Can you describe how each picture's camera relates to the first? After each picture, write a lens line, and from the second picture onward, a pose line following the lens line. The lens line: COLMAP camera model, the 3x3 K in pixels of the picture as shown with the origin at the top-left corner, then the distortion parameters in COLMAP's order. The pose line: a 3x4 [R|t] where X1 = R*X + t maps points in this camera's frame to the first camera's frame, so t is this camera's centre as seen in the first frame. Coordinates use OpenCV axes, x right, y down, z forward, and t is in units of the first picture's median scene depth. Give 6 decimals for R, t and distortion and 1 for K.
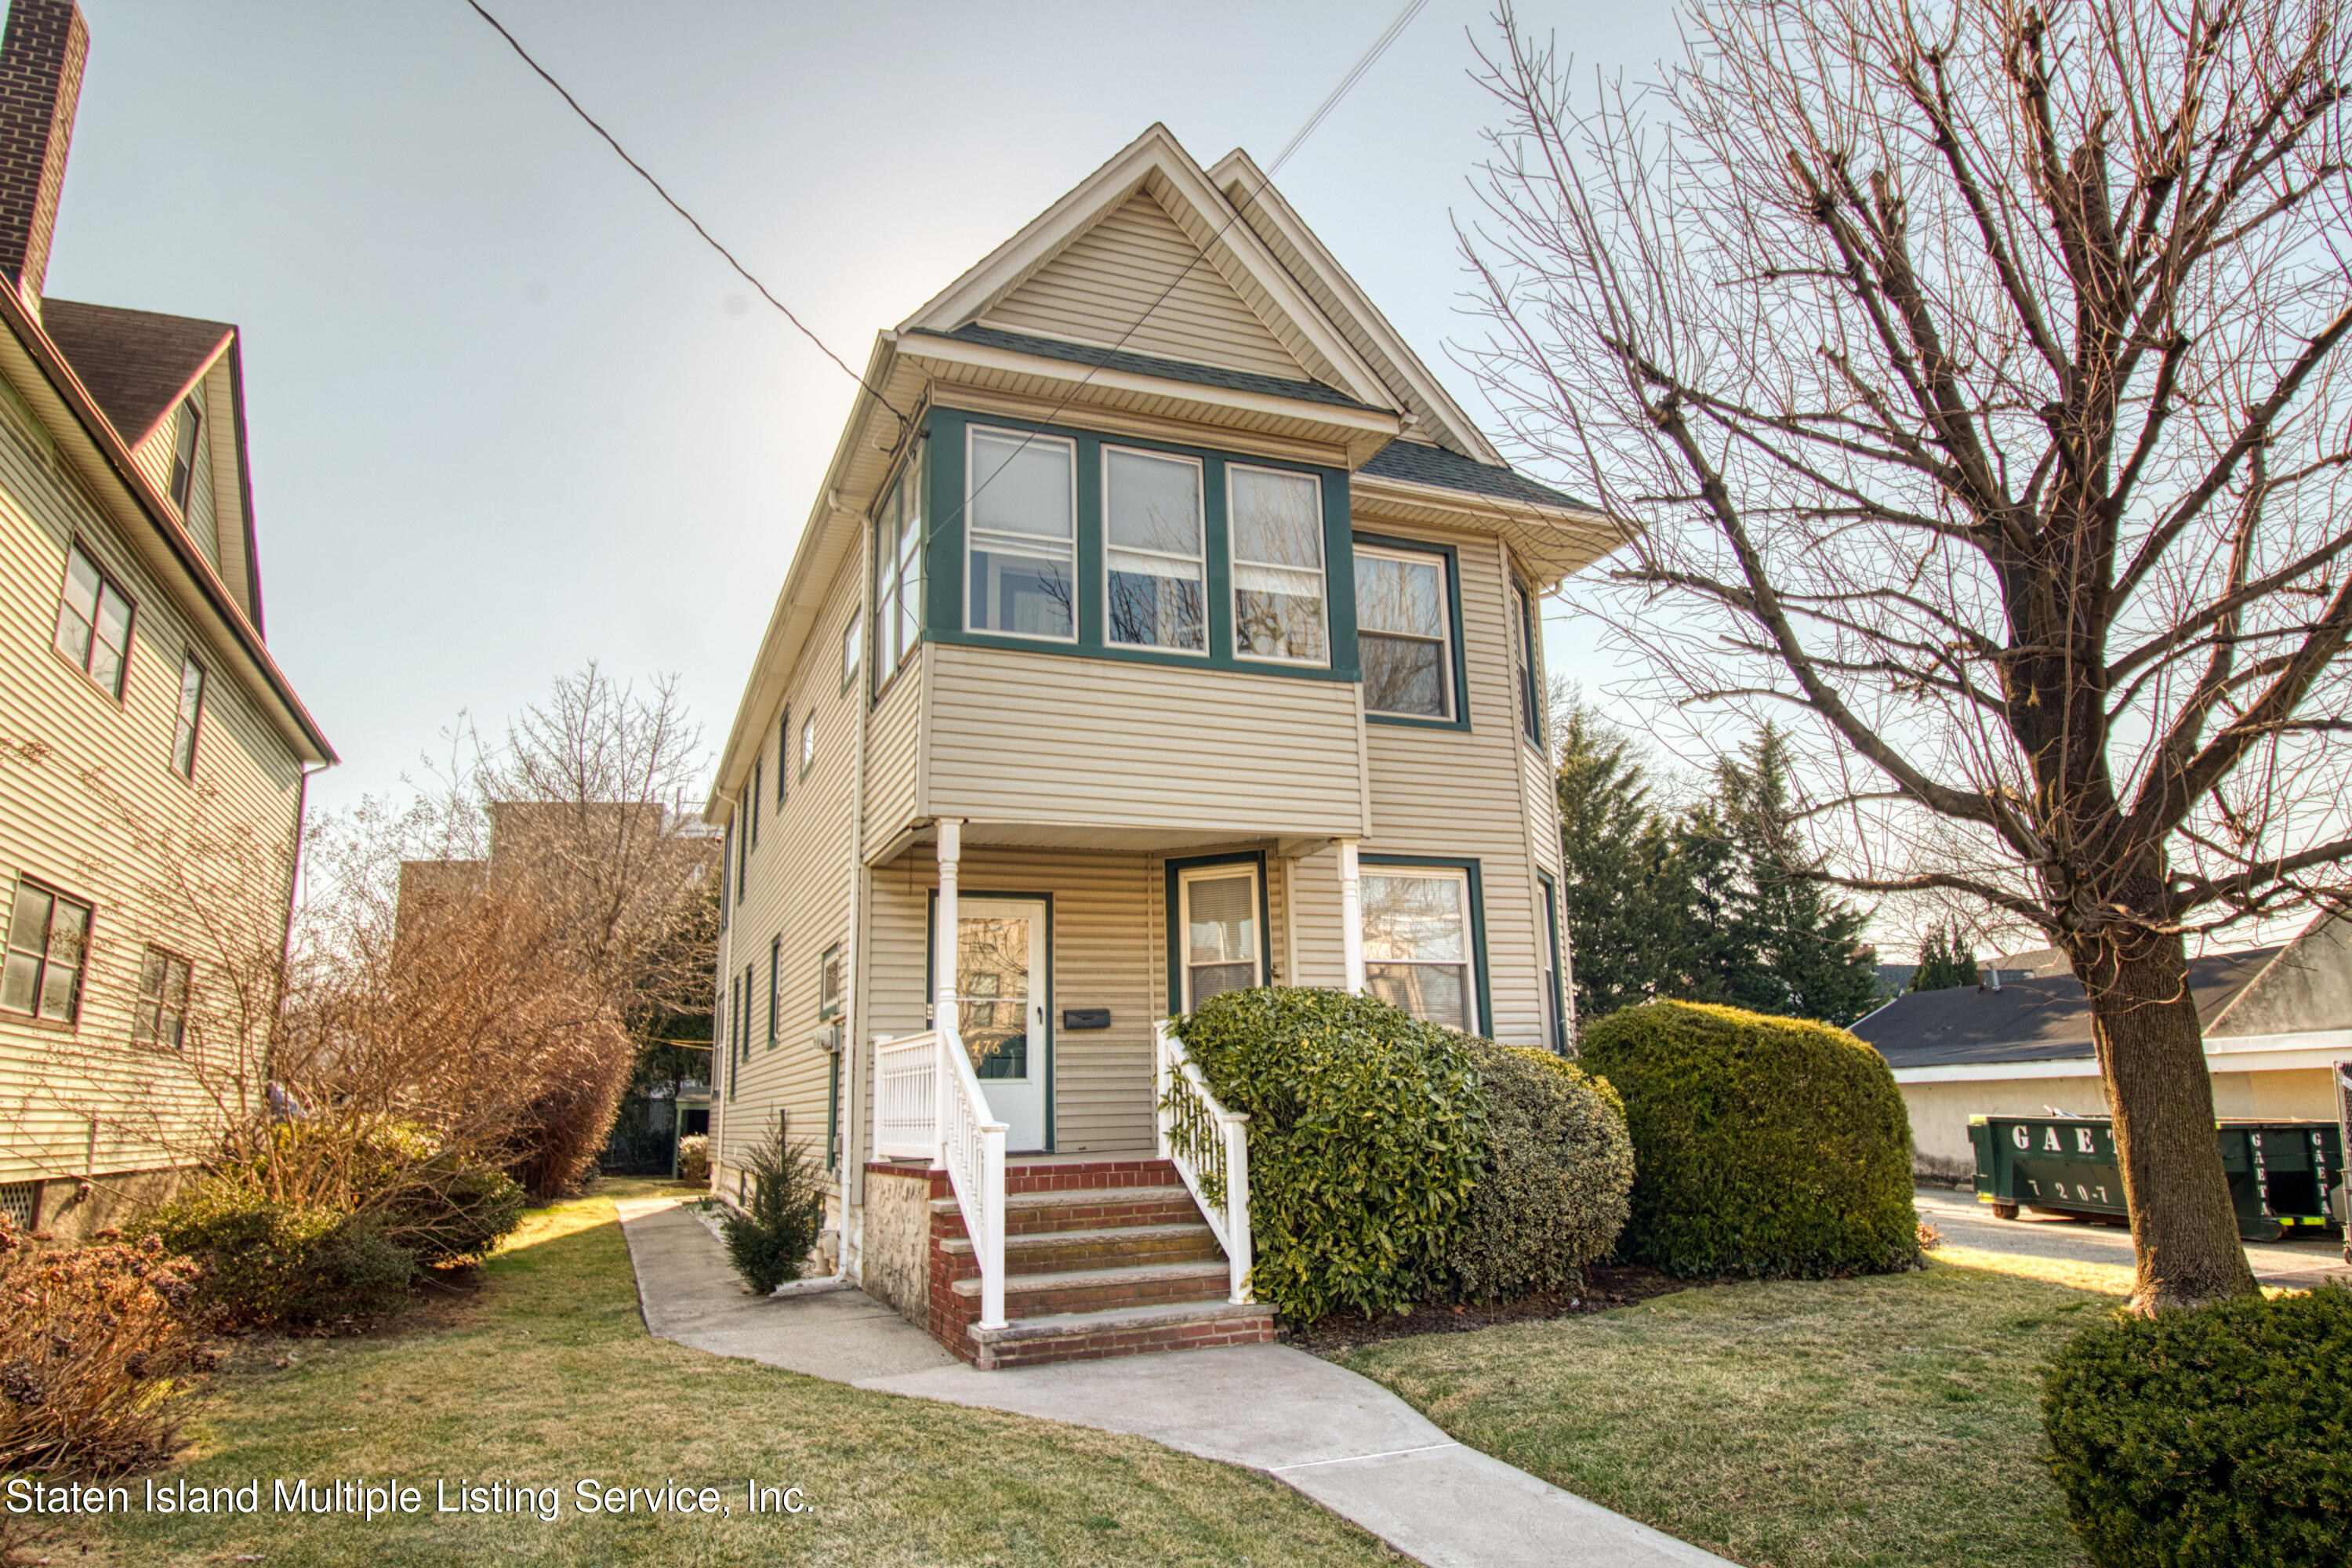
lens RADIAL K [[1396.2, 0, 1182.7], [0, 1396.2, 798.9], [0, 0, 1]] dist [-0.000949, 0.001140]
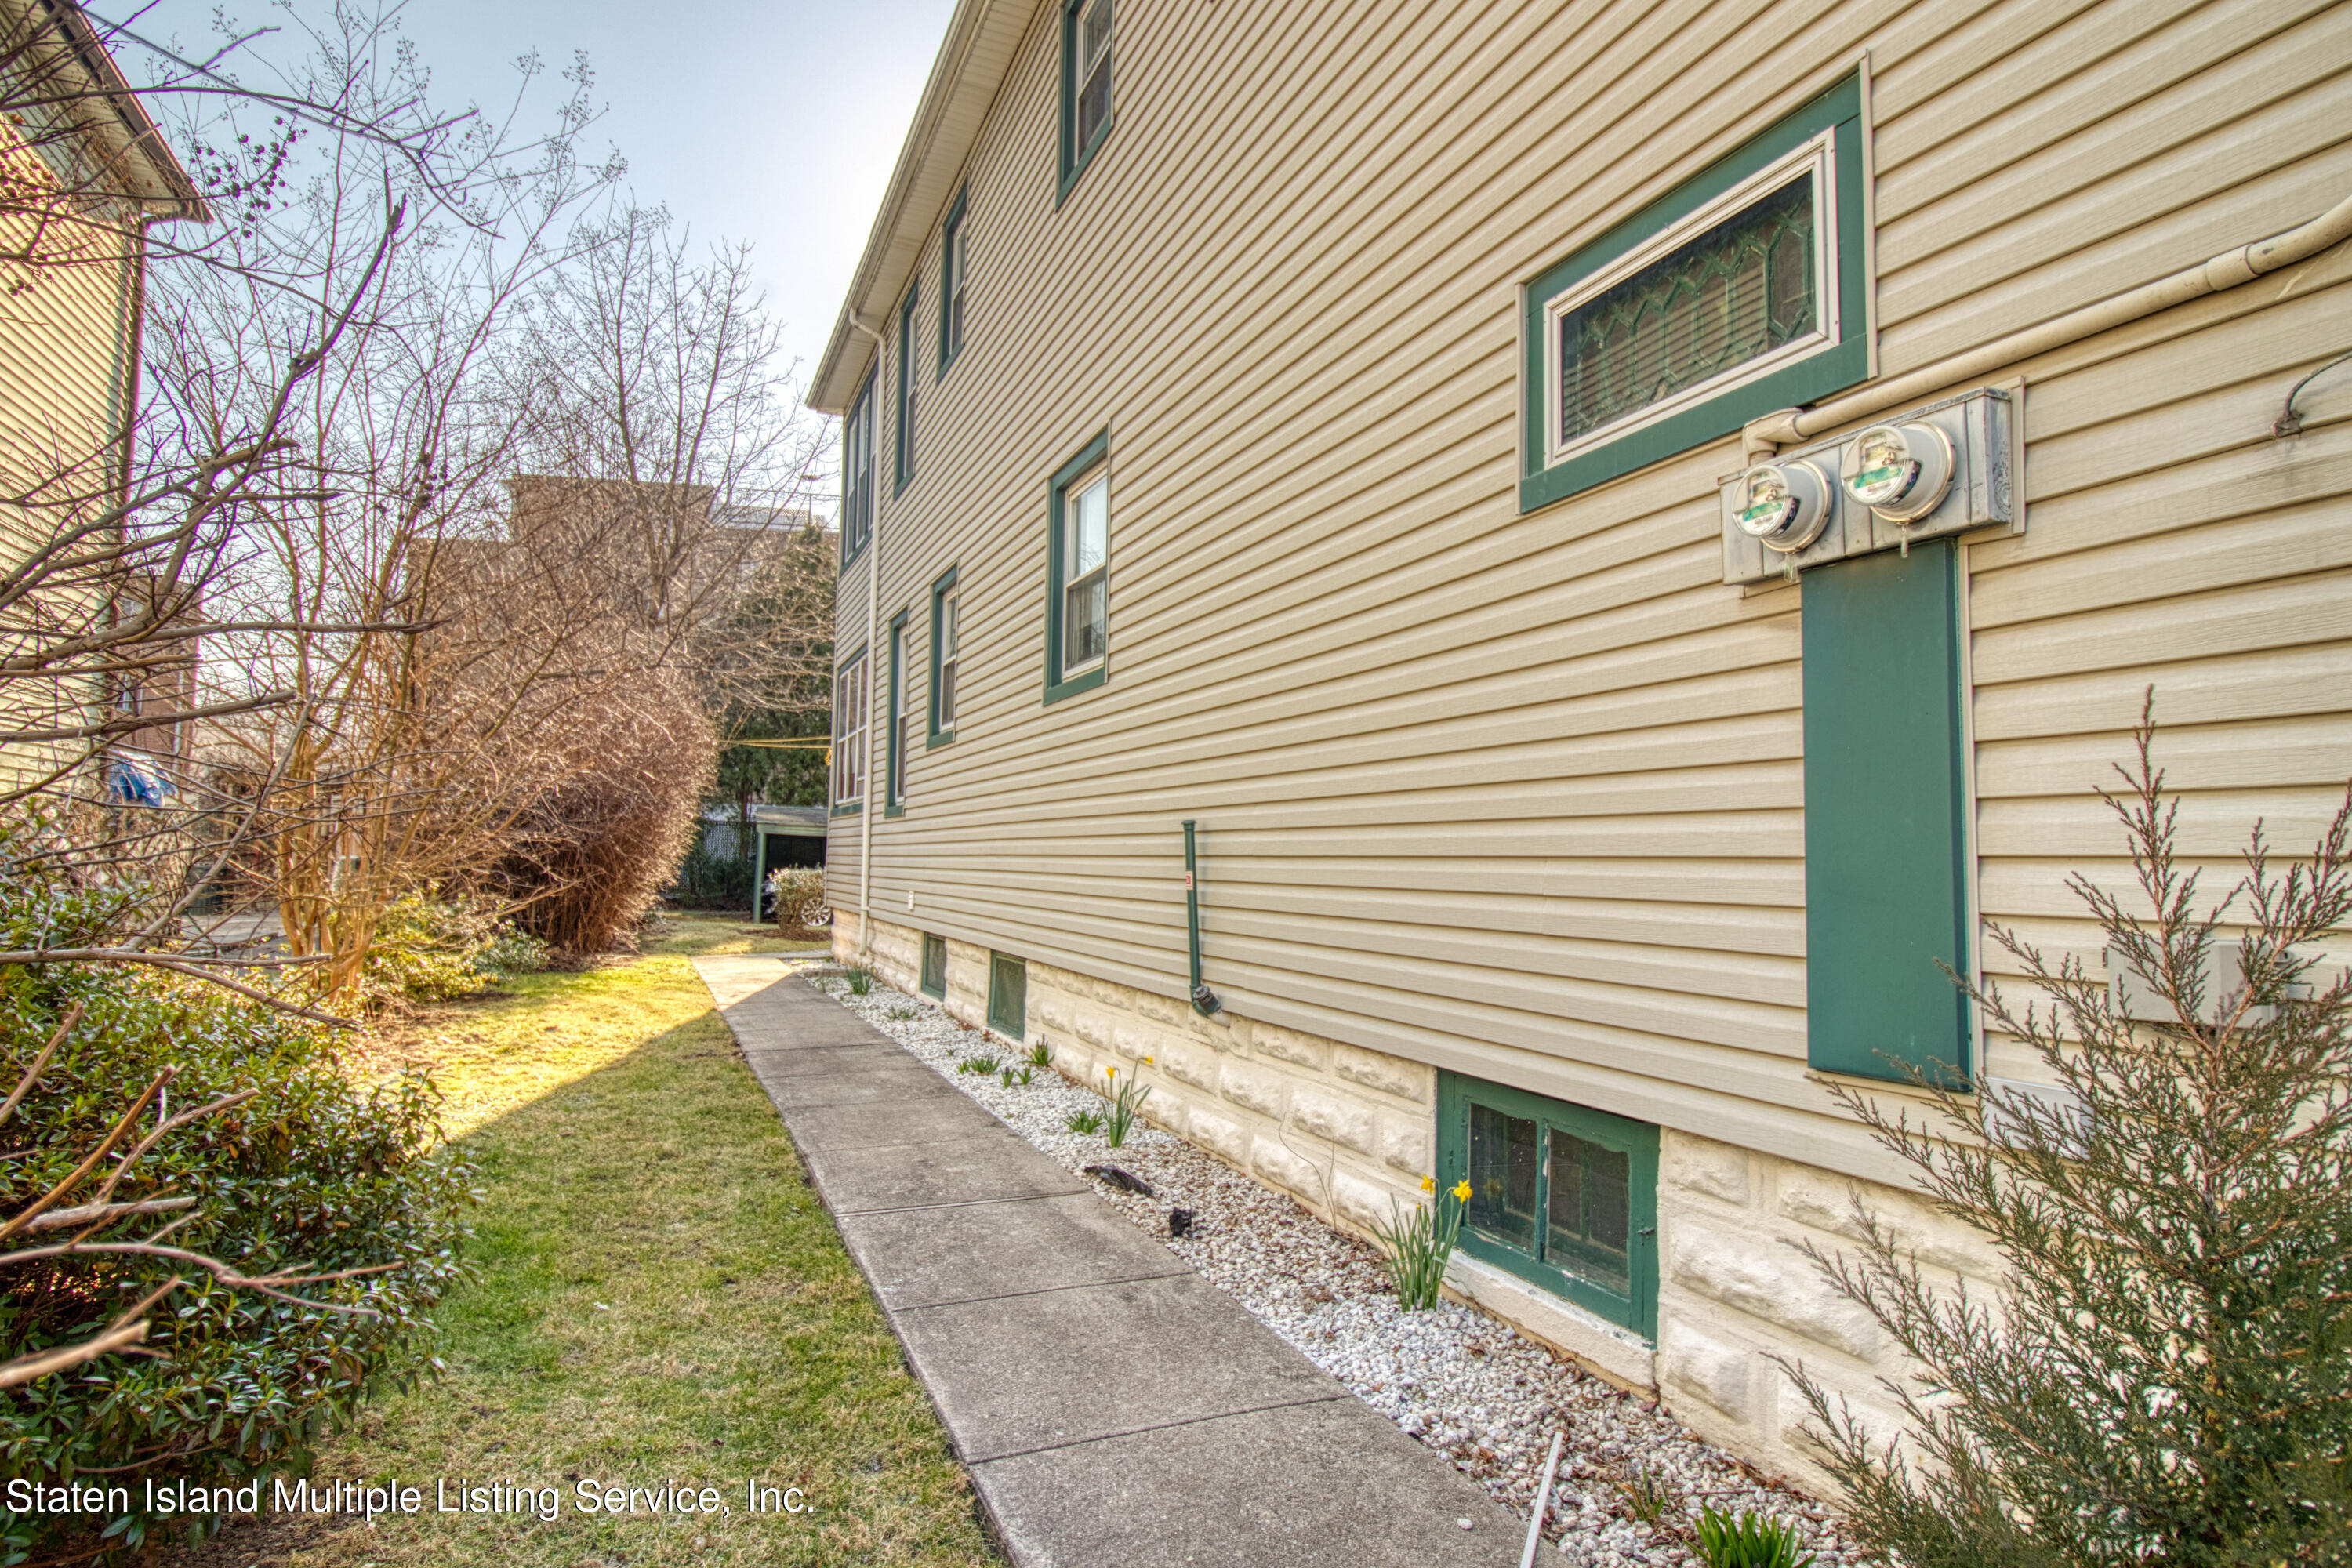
lens RADIAL K [[1320.3, 0, 1176.0], [0, 1320.3, 784.0], [0, 0, 1]] dist [-0.000866, -0.000348]
pose [[0.999159, 0.041008, 0.000431, -0.400041], [-0.040556, 0.986489, 0.158728, 0.210580], [0.006084, -0.158612, 0.987322, 0.870360]]
